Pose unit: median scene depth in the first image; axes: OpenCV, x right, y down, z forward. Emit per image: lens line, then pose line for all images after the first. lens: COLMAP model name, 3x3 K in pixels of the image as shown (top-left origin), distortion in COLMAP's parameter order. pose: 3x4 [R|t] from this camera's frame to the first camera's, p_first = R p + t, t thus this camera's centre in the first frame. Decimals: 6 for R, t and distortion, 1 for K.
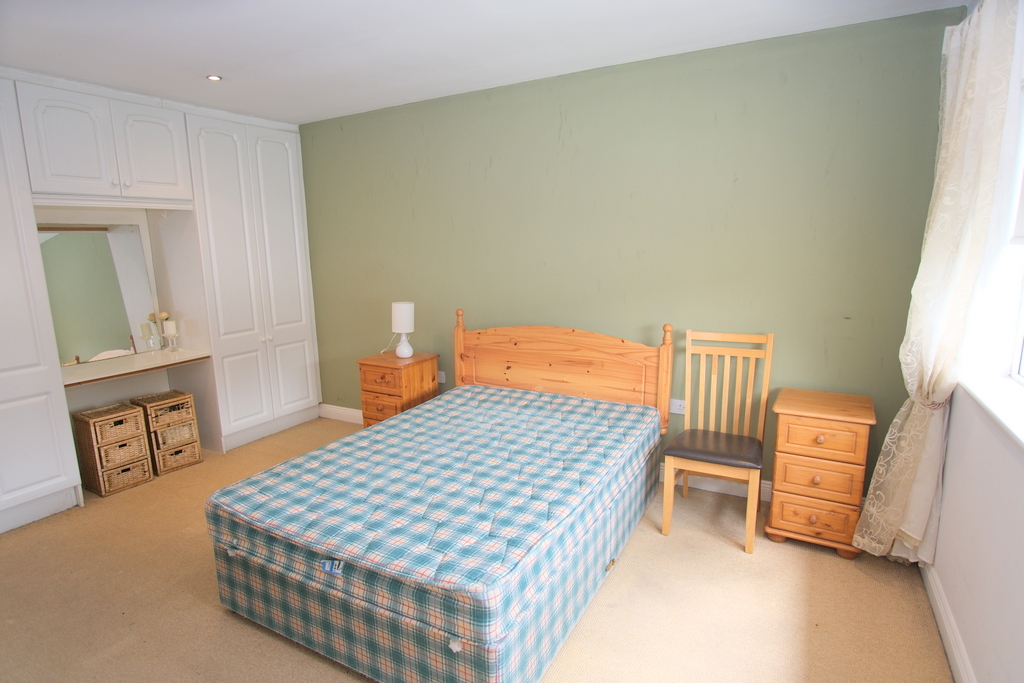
lens RADIAL K [[541.2, 0, 511.1], [0, 541.2, 342.4], [0, 0, 1]] dist [-0.024640, 0.002114]
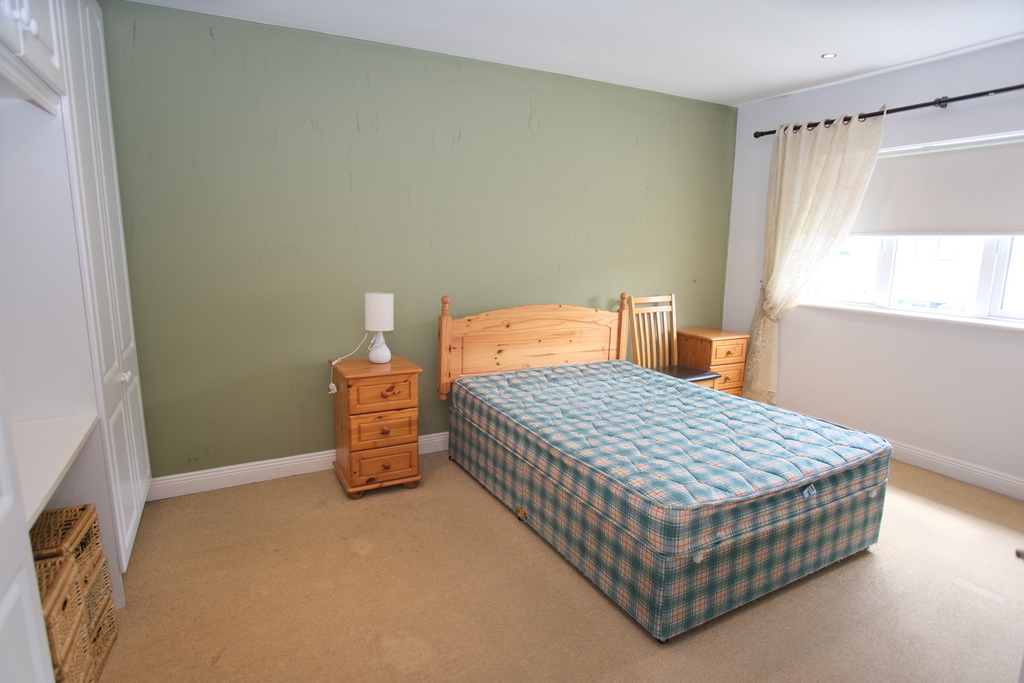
lens RADIAL K [[541.2, 0, 510.0], [0, 541.2, 342.7], [0, 0, 1]] dist [-0.024640, 0.002114]
pose [[0.549460, -0.126537, 0.825883, -0.827043], [0.130345, 0.989345, 0.064863, -0.031328], [-0.825290, 0.072010, 0.560099, 0.444752]]
